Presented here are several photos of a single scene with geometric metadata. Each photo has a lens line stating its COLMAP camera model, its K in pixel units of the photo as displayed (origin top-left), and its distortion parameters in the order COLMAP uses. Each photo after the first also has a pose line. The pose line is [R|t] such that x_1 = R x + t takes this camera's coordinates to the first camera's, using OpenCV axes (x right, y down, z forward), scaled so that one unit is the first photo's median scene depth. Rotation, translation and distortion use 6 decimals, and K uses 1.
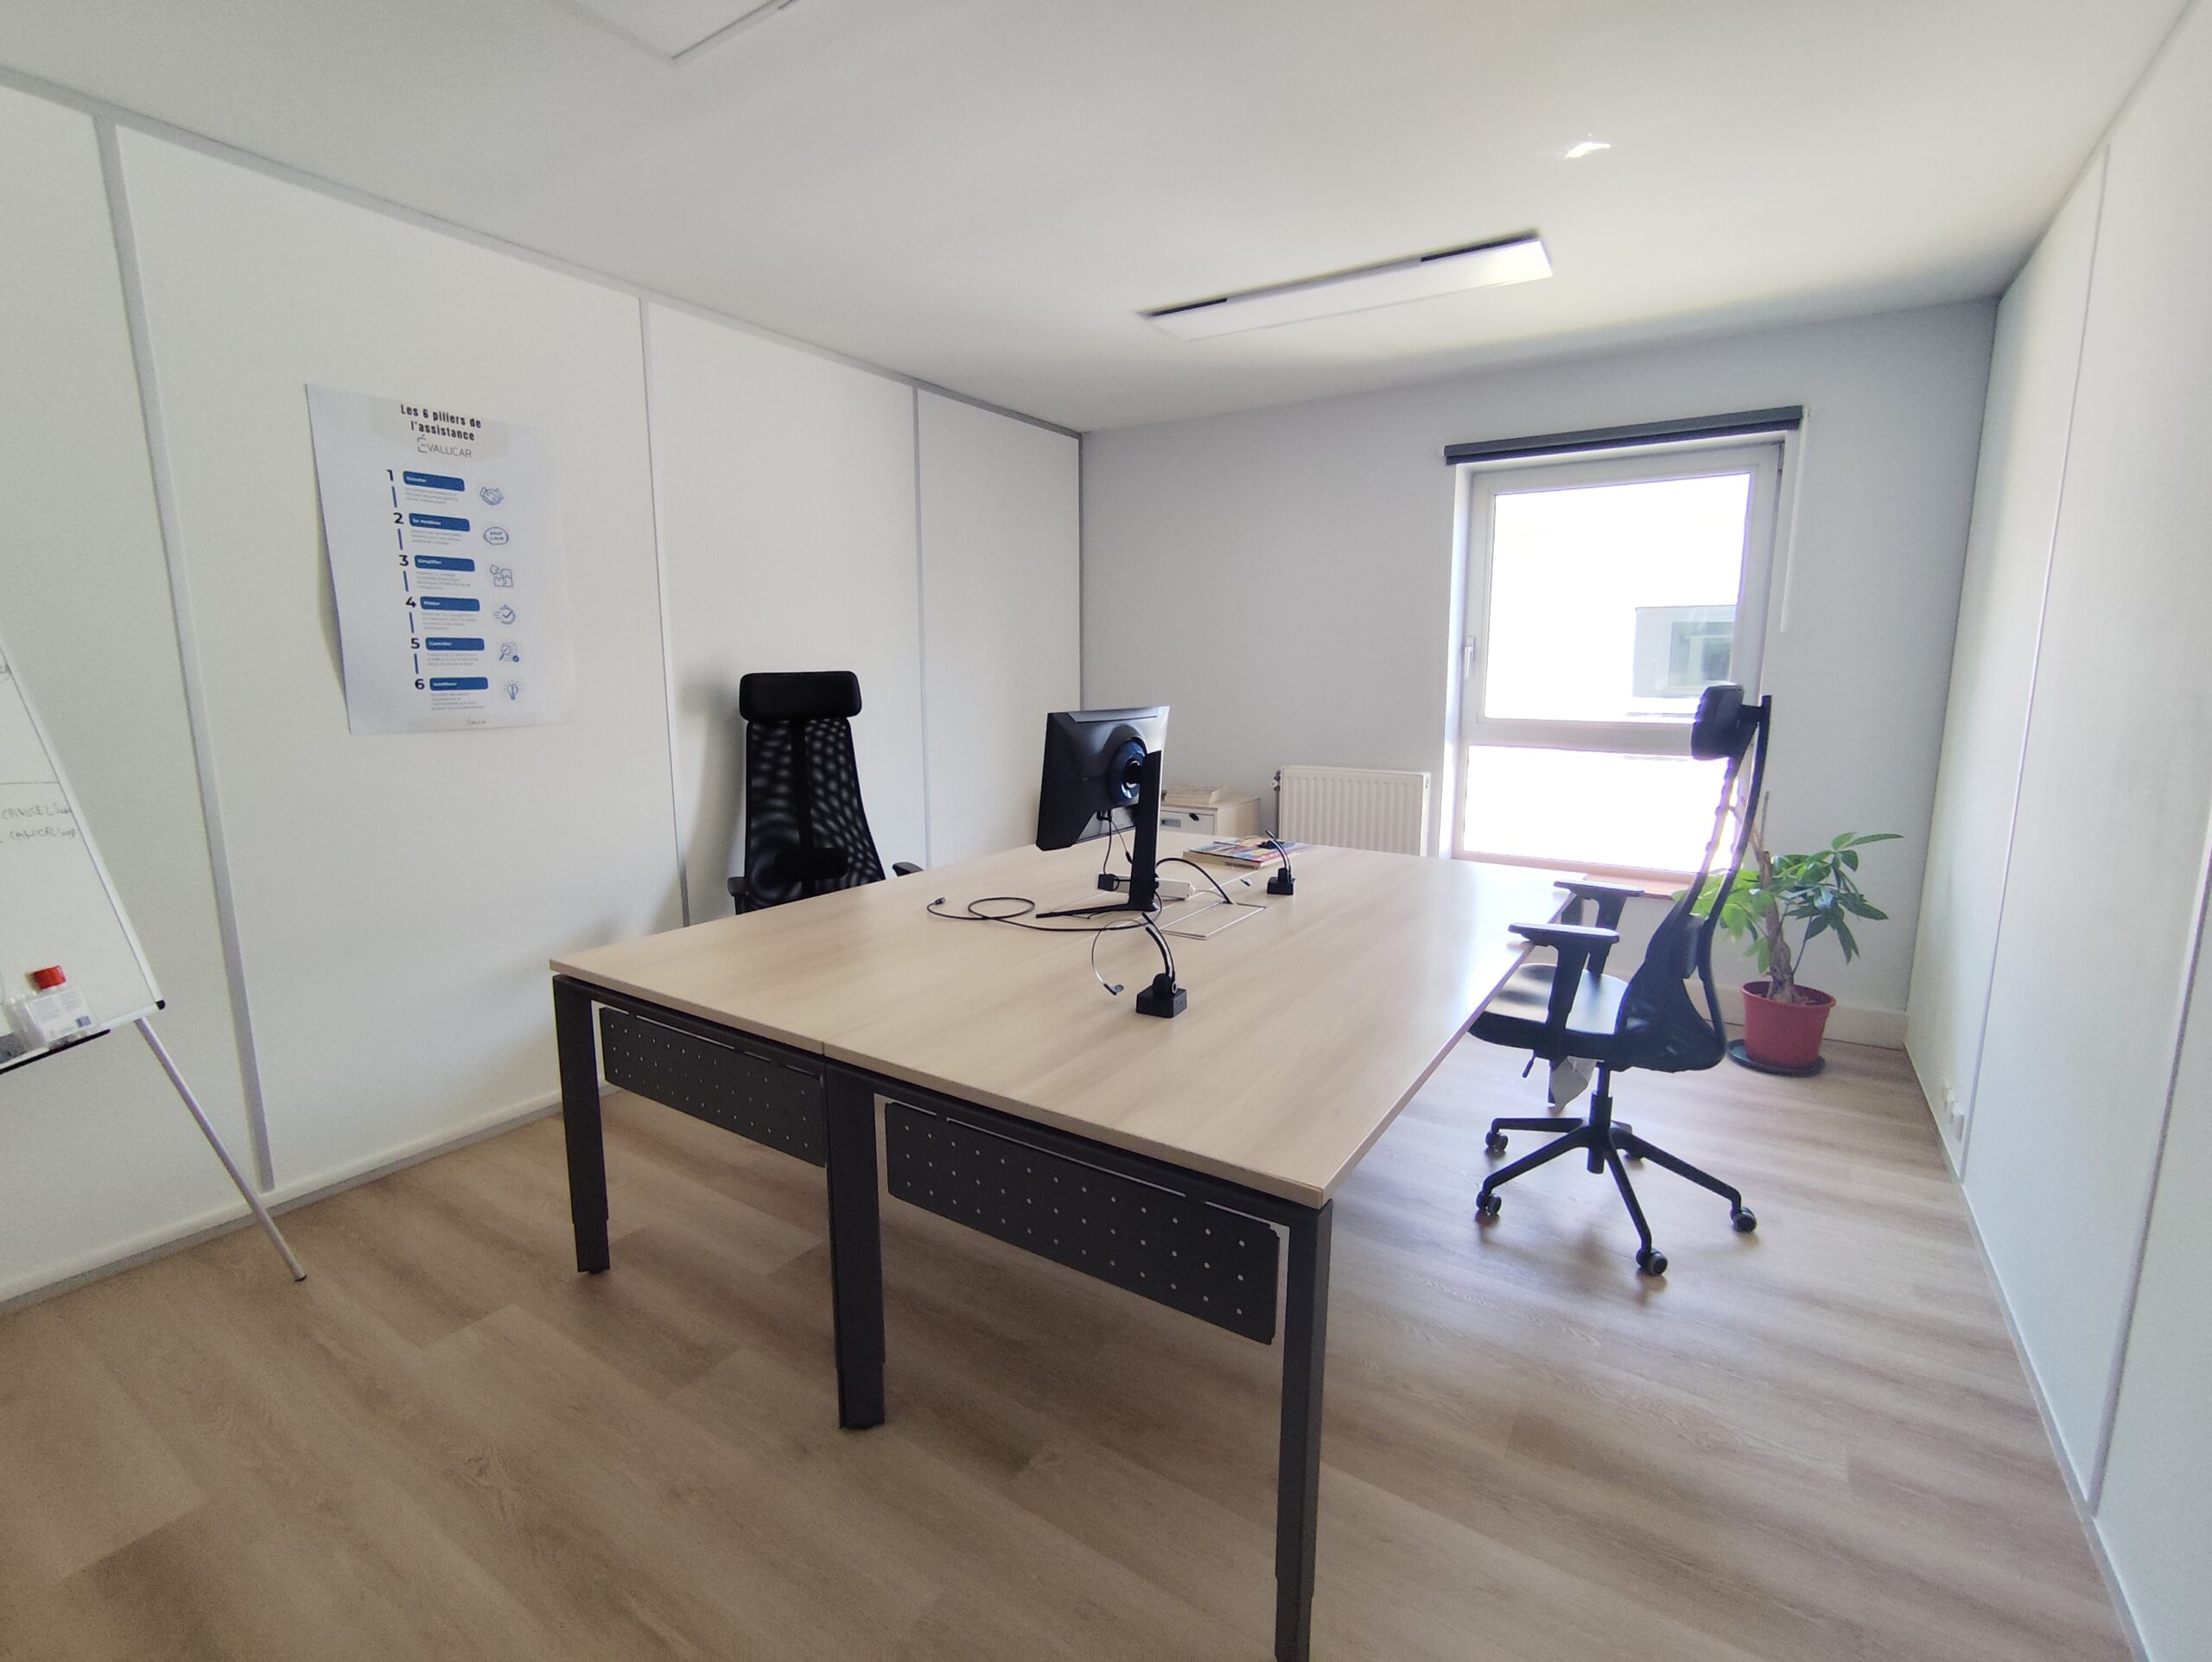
lens RADIAL K [[1013.7, 0, 1123.8], [0, 1013.7, 838.9], [0, 0, 1]] dist [-0.025954, 0.011801]
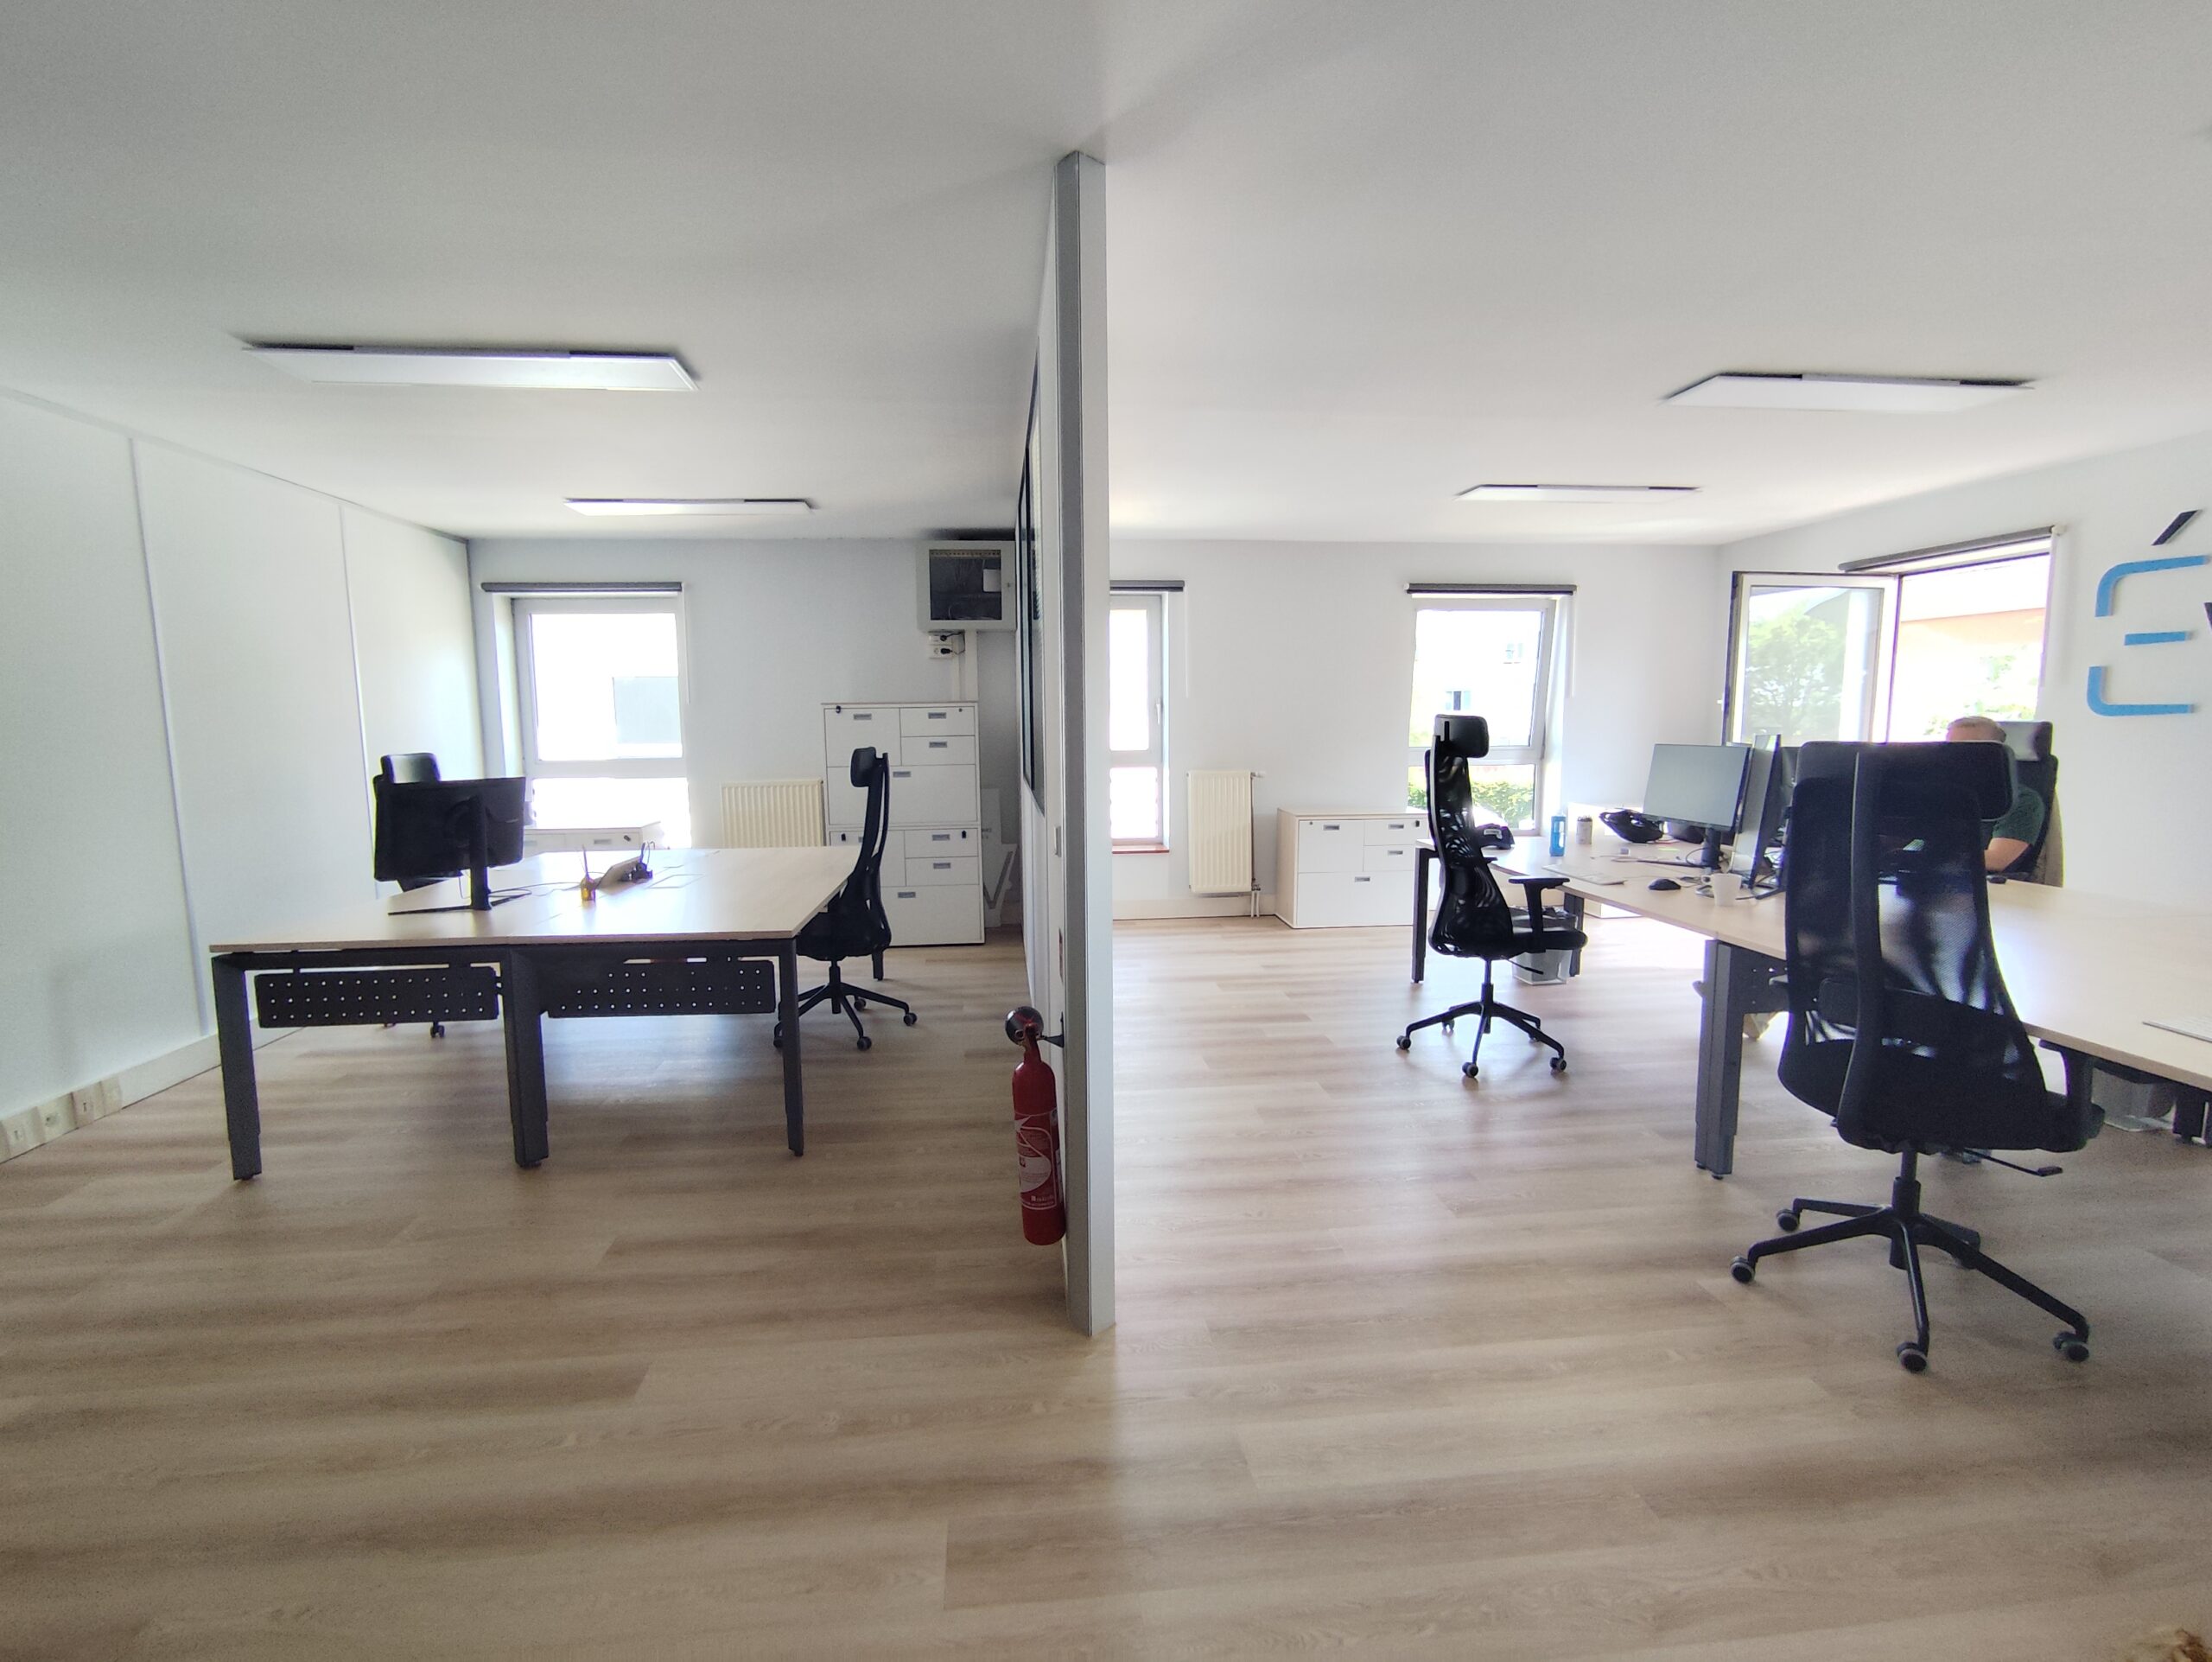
lens RADIAL K [[1013.7, 0, 1123.4], [0, 1013.7, 830.4], [0, 0, 1]] dist [-0.025954, 0.011801]
pose [[0.781101, -0.096170, 0.616954, -0.241668], [0.124968, 0.992154, -0.003562, 0.076765], [-0.611771, 0.079882, 0.786991, -0.841049]]
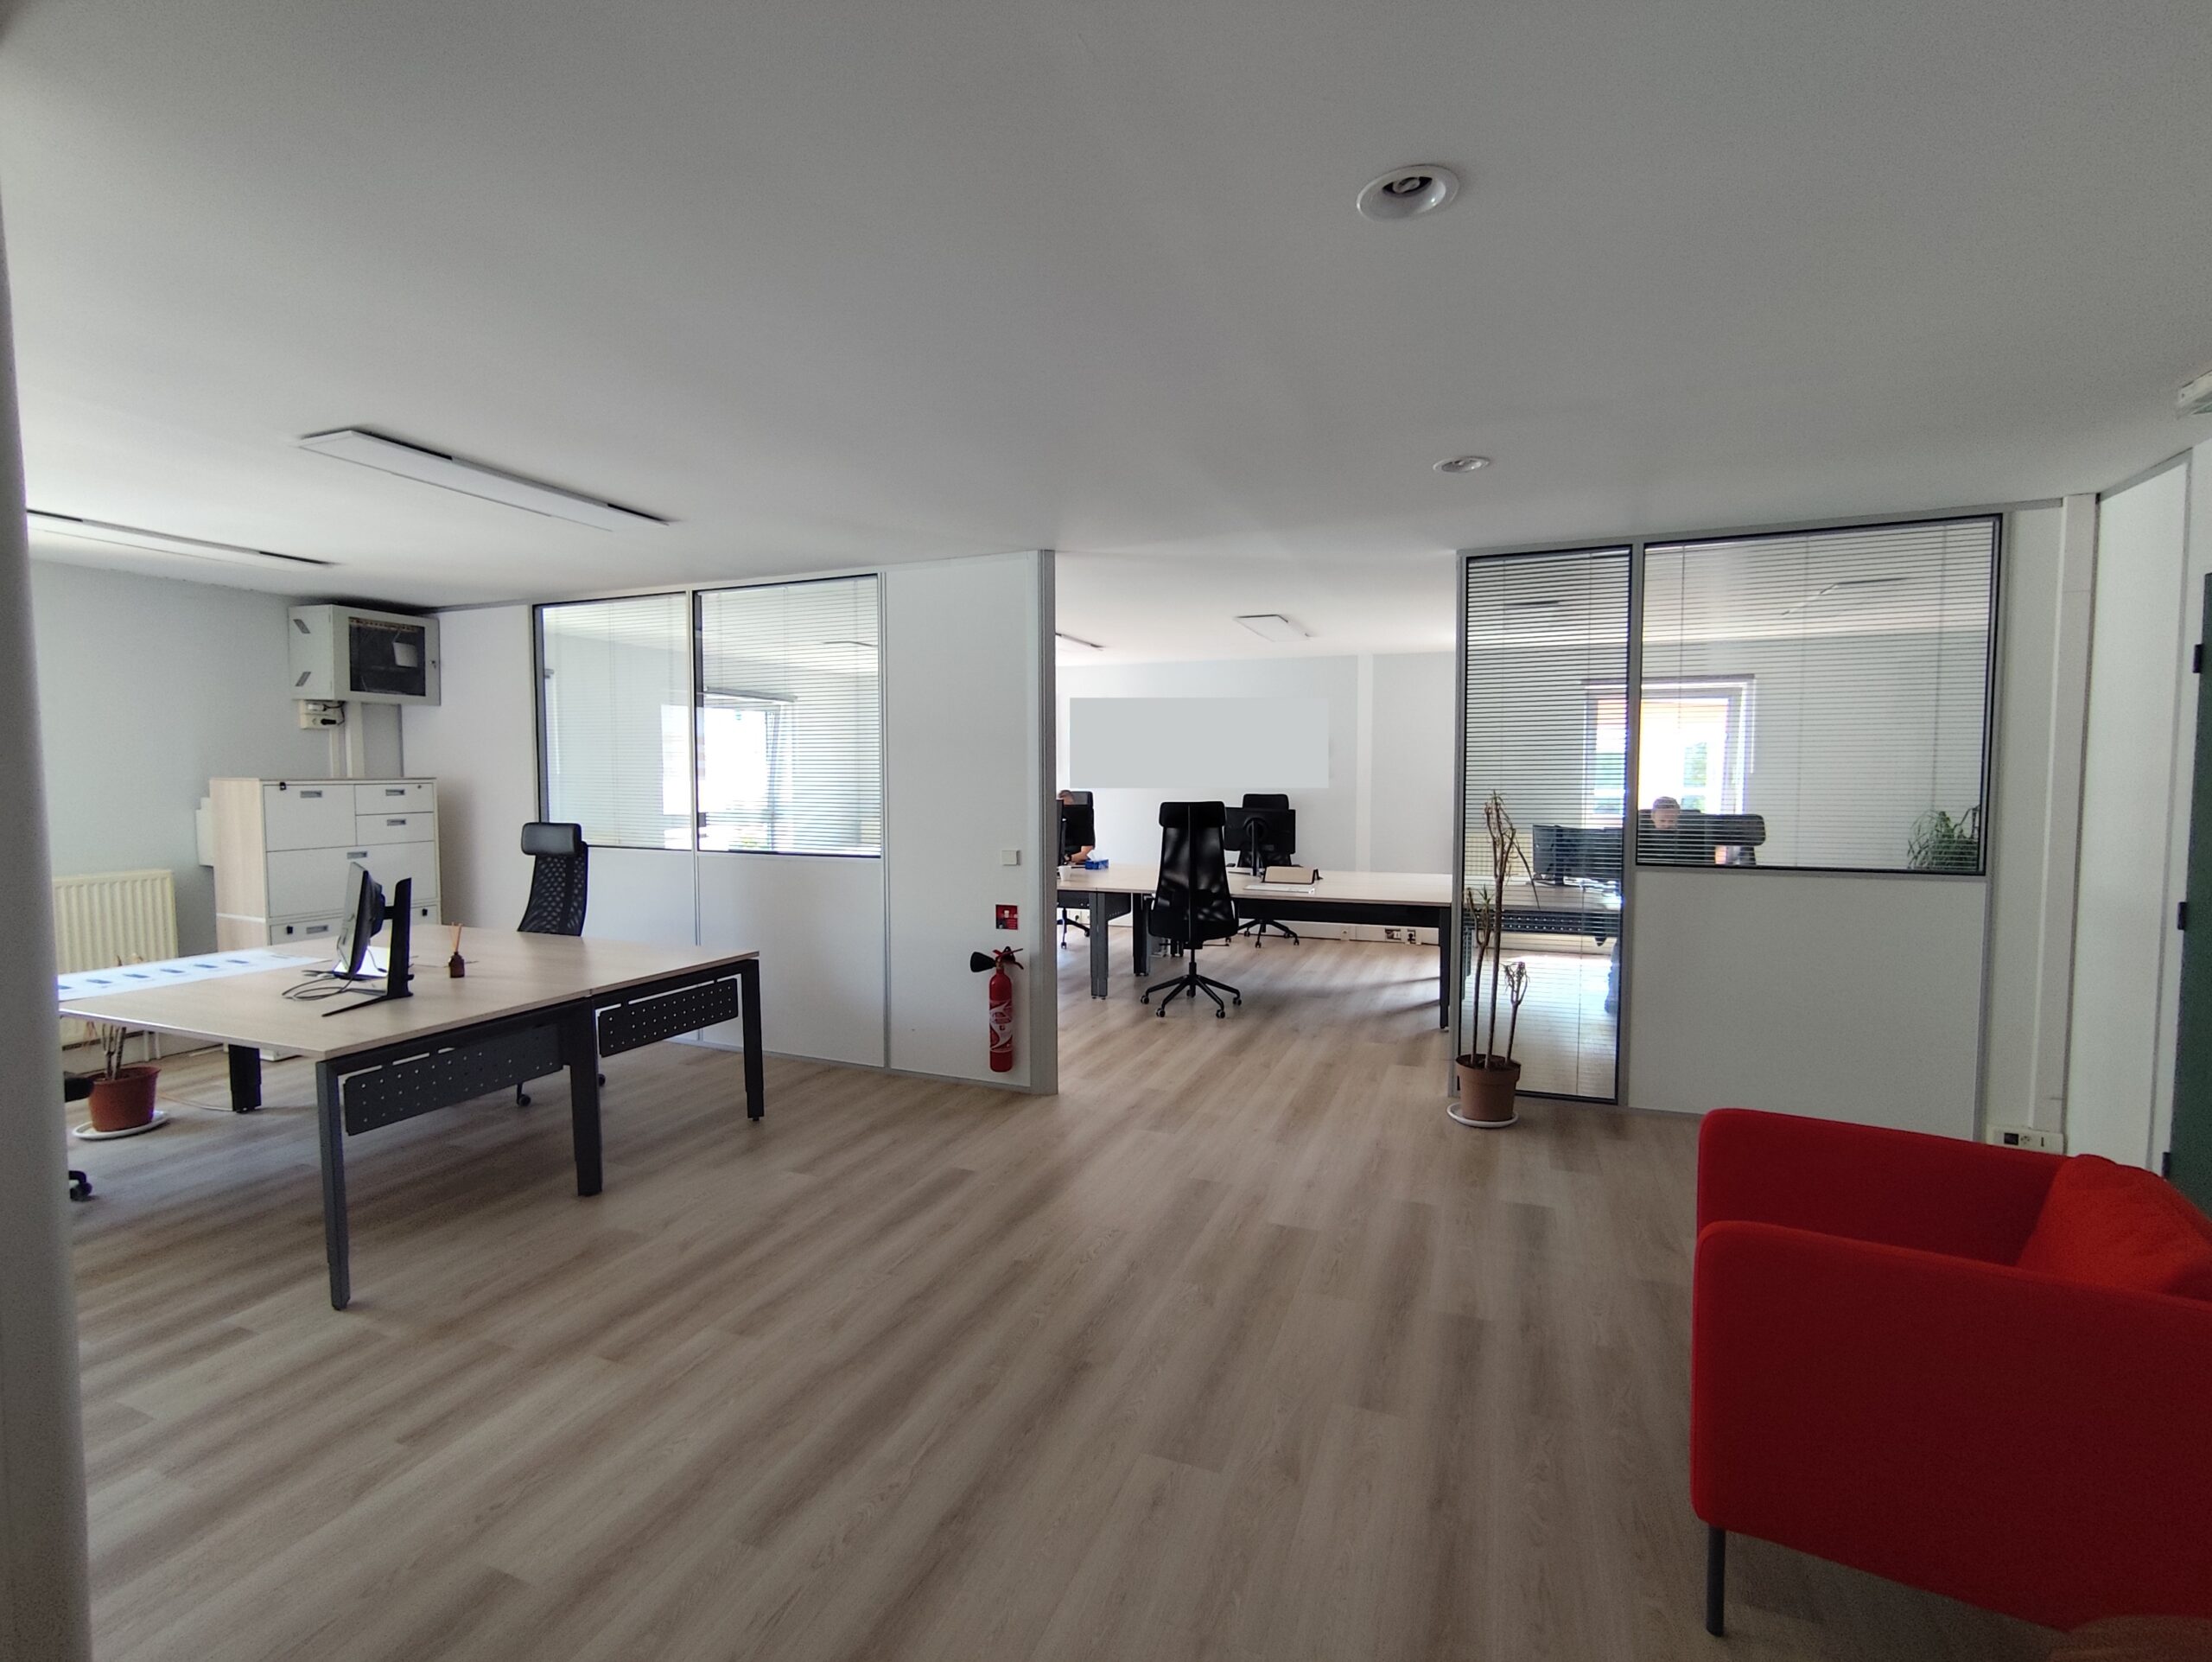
lens RADIAL K [[1013.7, 0, 1106.5], [0, 1013.7, 827.0], [0, 0, 1]] dist [-0.025954, 0.011801]
pose [[-0.190512, -0.070175, 0.979174, -1.574554], [0.157251, 0.982380, 0.101000, -0.141468], [-0.969009, 0.173217, -0.176120, 0.080128]]
